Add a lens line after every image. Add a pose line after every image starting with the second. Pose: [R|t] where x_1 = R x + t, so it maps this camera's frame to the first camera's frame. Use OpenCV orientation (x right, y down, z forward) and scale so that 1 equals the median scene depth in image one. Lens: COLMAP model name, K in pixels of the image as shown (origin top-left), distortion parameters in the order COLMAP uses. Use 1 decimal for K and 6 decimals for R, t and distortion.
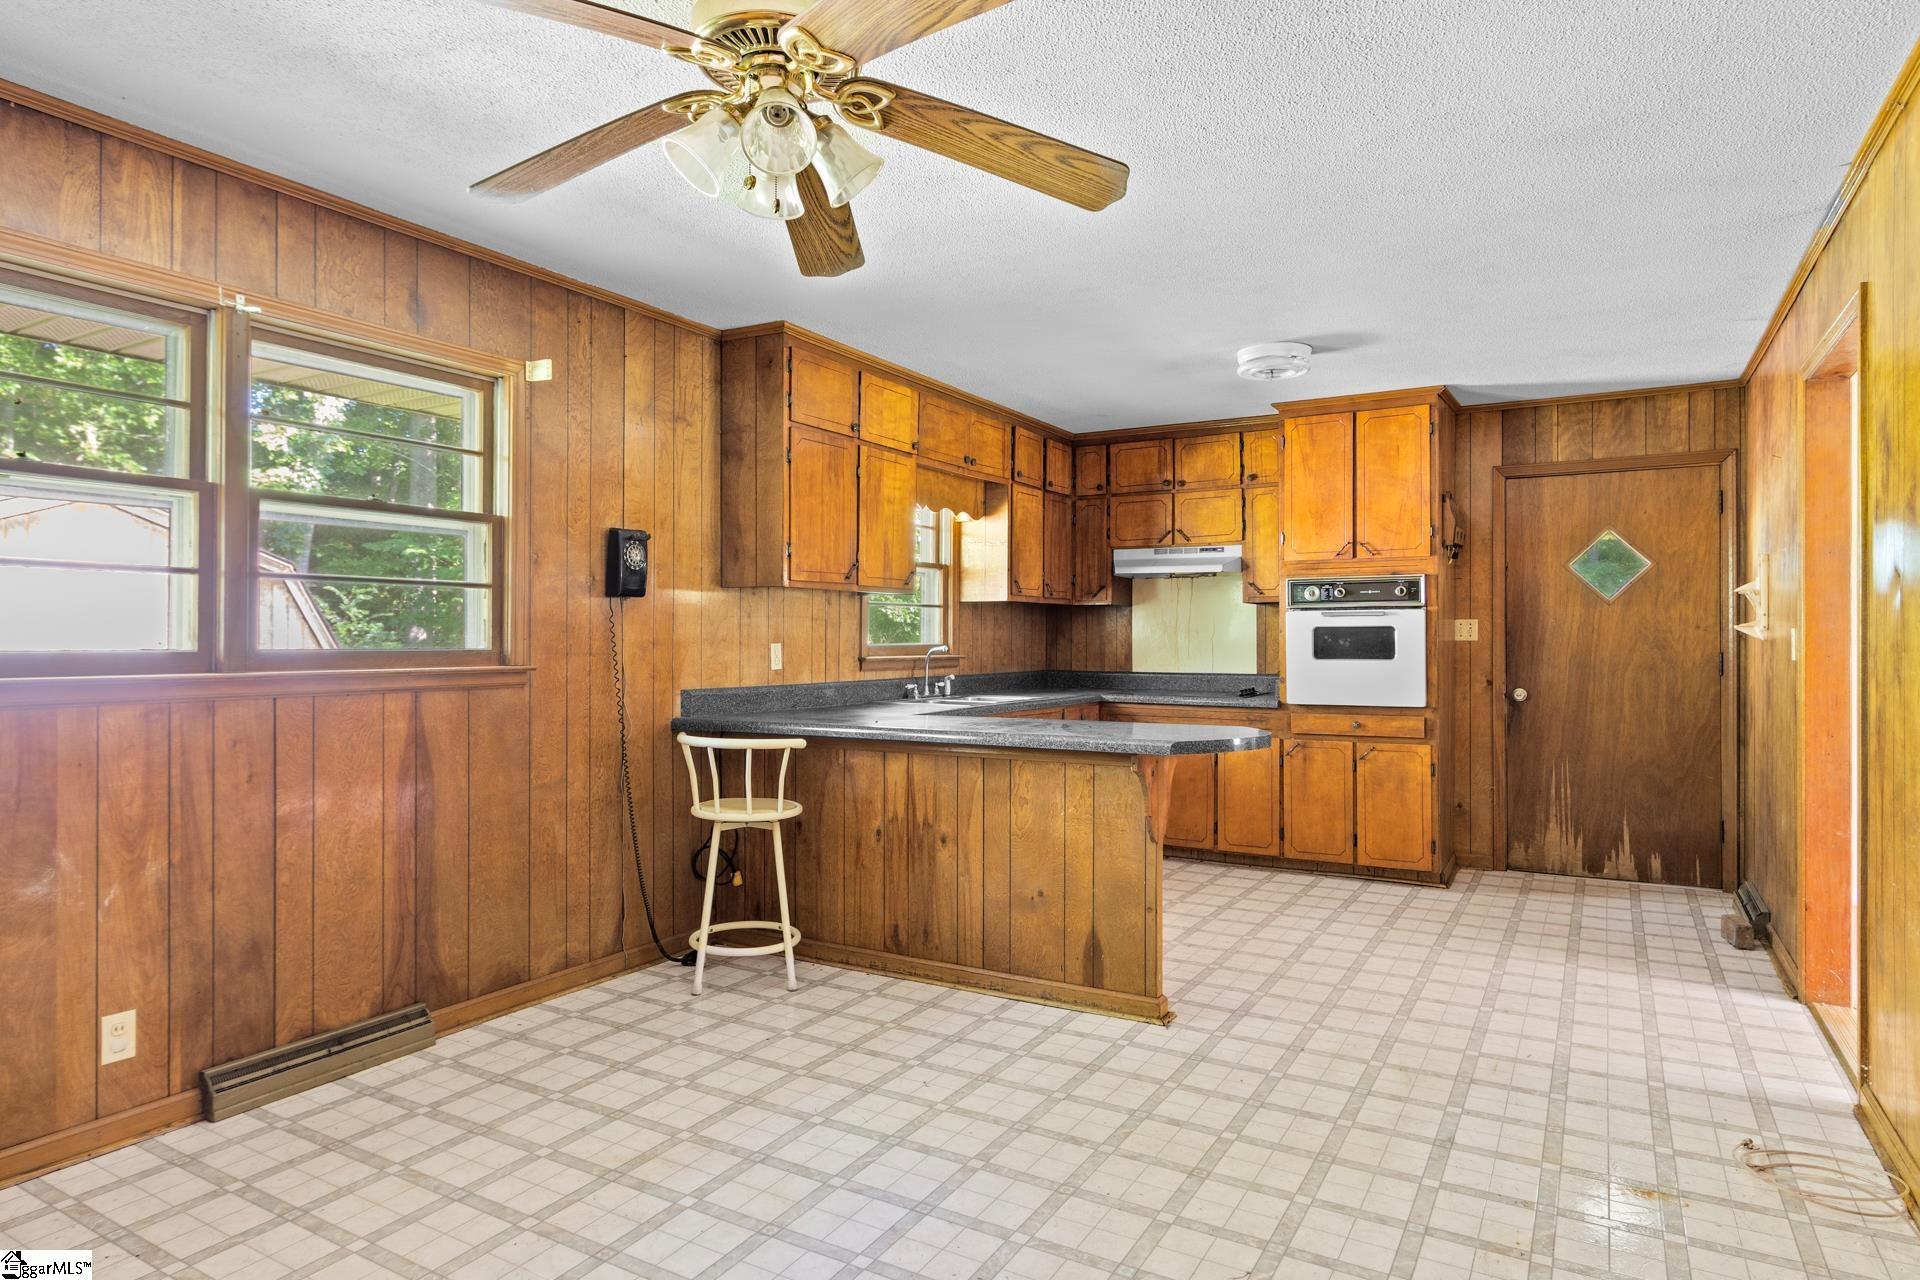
lens RADIAL K [[1114.3, 0, 954.0], [0, 1114.3, 635.4], [0, 0, 1]] dist [0.011504, -0.006453]
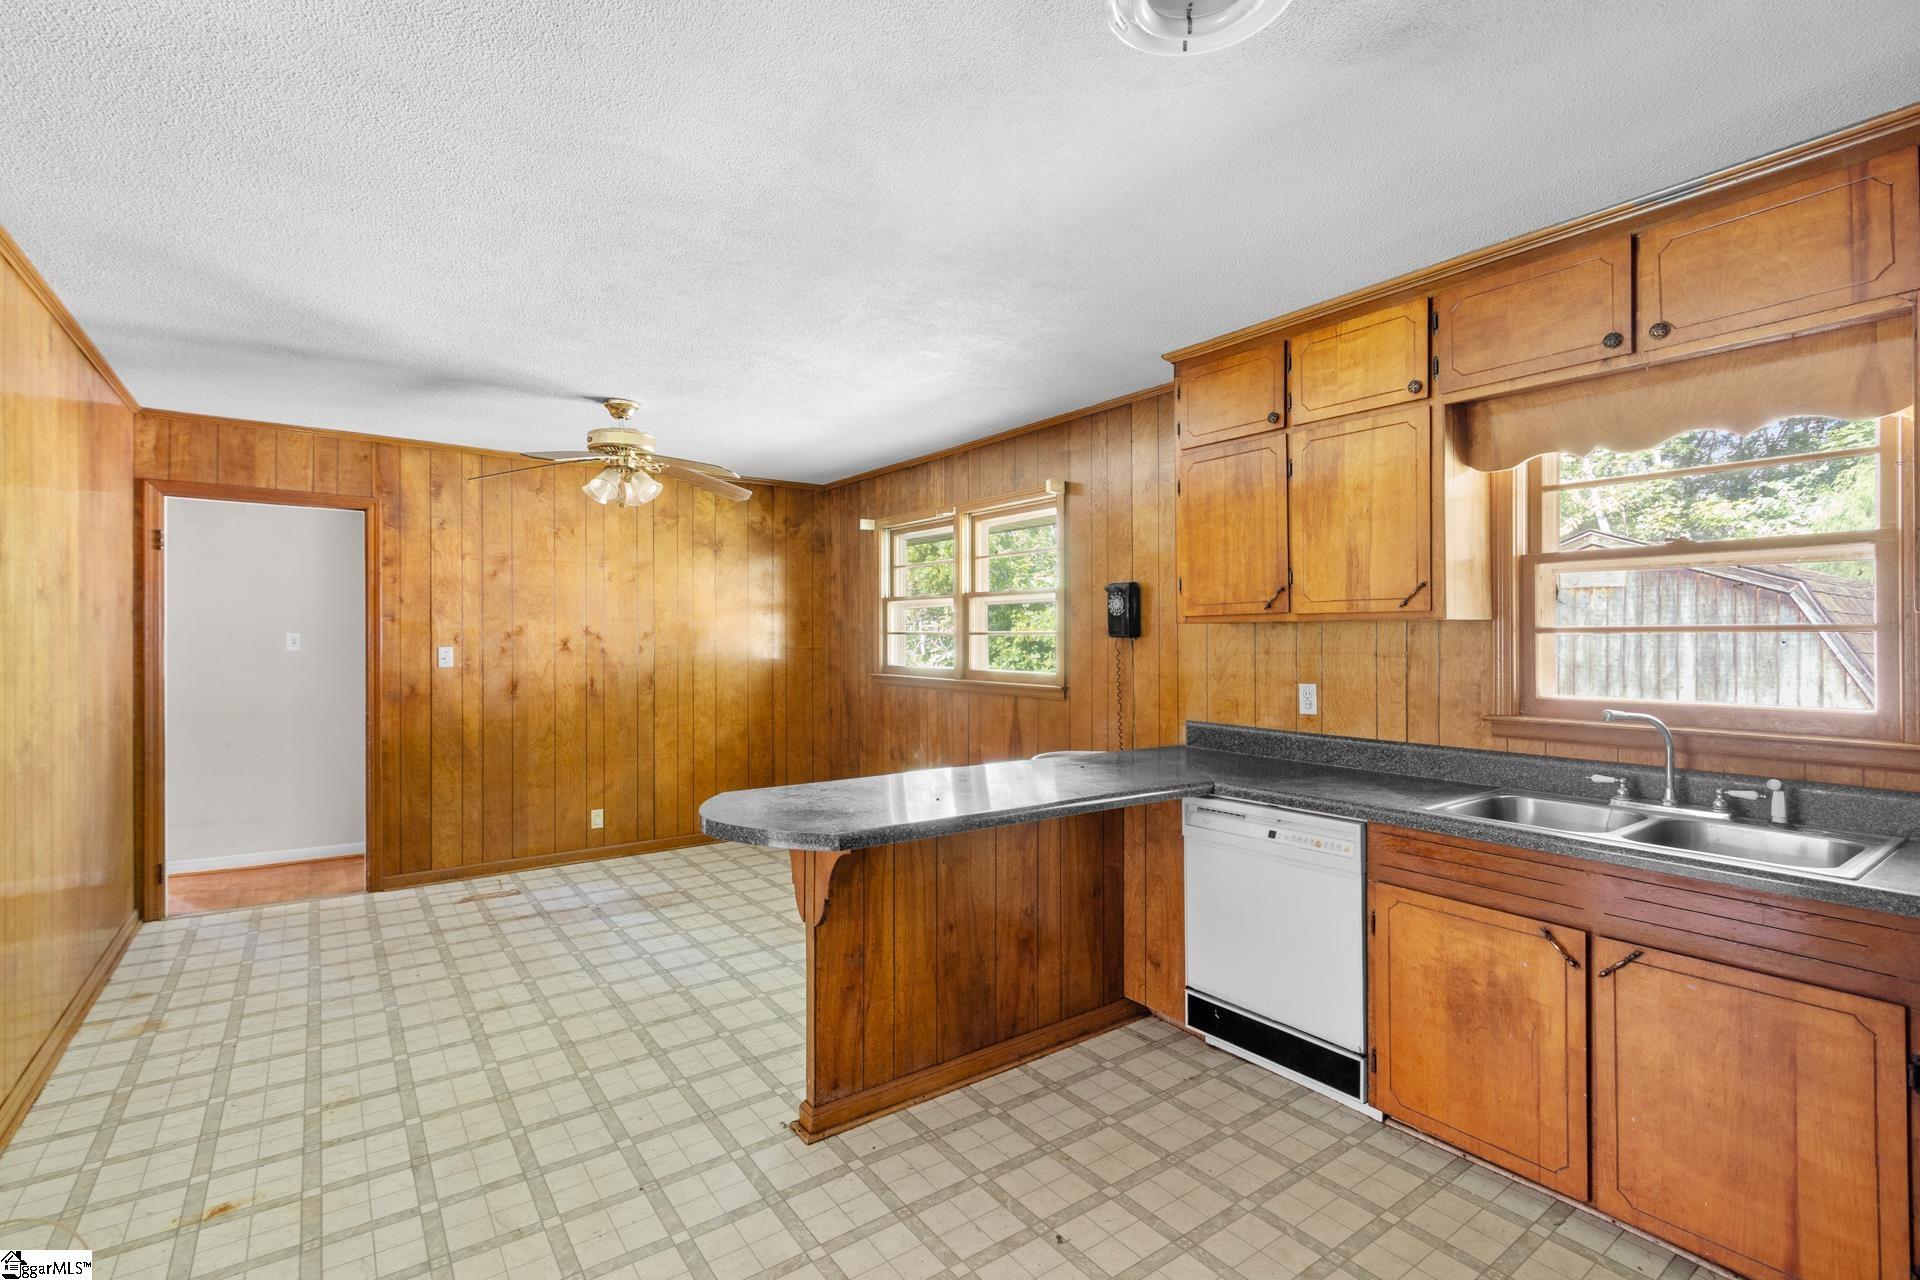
lens RADIAL K [[879.8, 0, 954.1], [0, 879.8, 632.4], [0, 0, 1]] dist [0.006433, -0.002367]
pose [[-0.408166, -0.004652, -0.912896, 0.560491], [0.002424, 0.999978, -0.006180, -0.028342], [0.912904, -0.004735, -0.408146, 1.012682]]
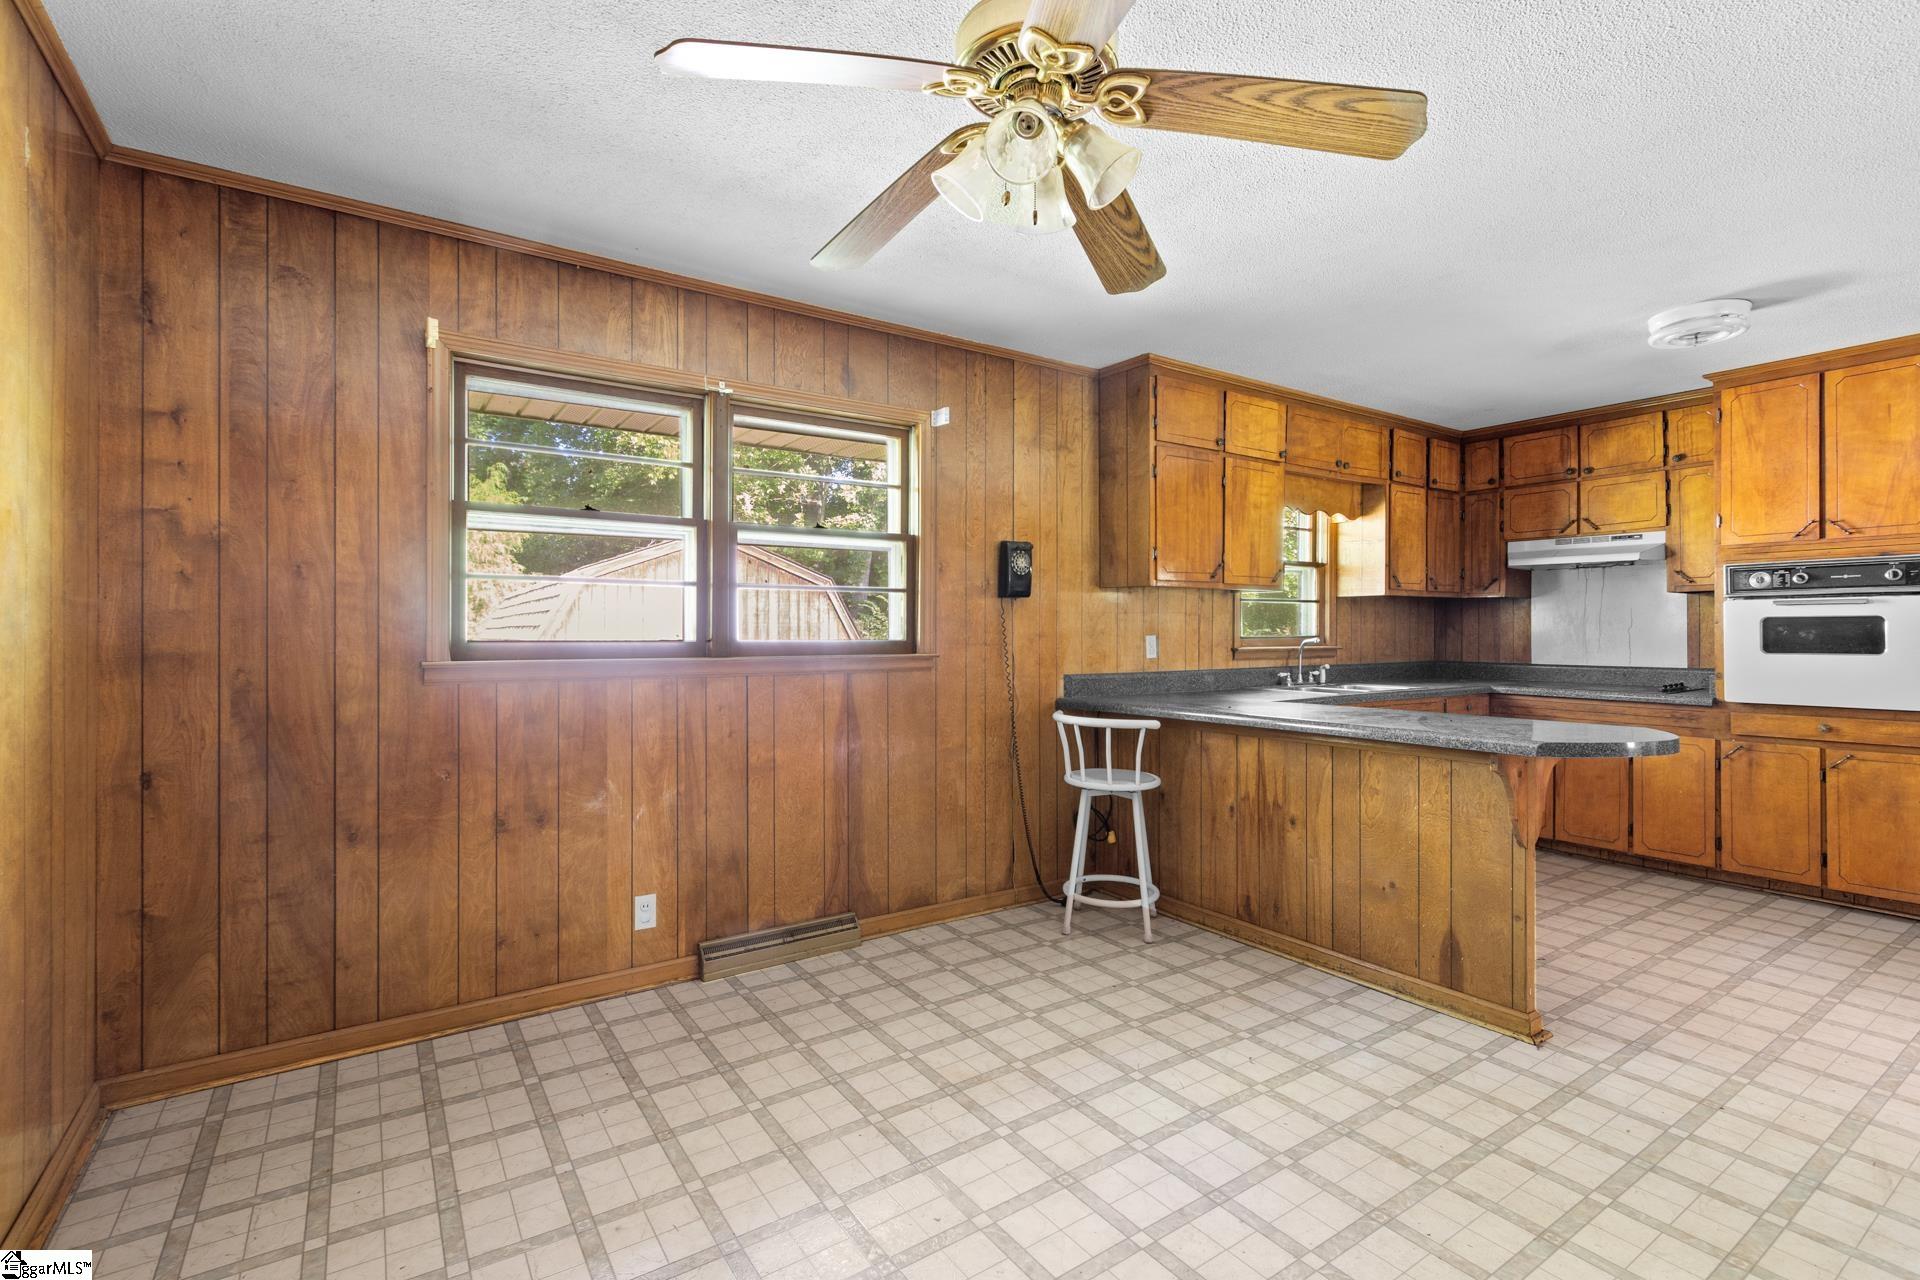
lens RADIAL K [[879.8, 0, 953.3], [0, 879.8, 630.0], [0, 0, 1]] dist [0.006433, -0.002367]
pose [[0.900856, -0.002255, -0.434112, 0.051083], [0.002840, 0.999996, 0.000699, 0.000322], [0.434108, -0.001863, 0.900859, 0.088529]]
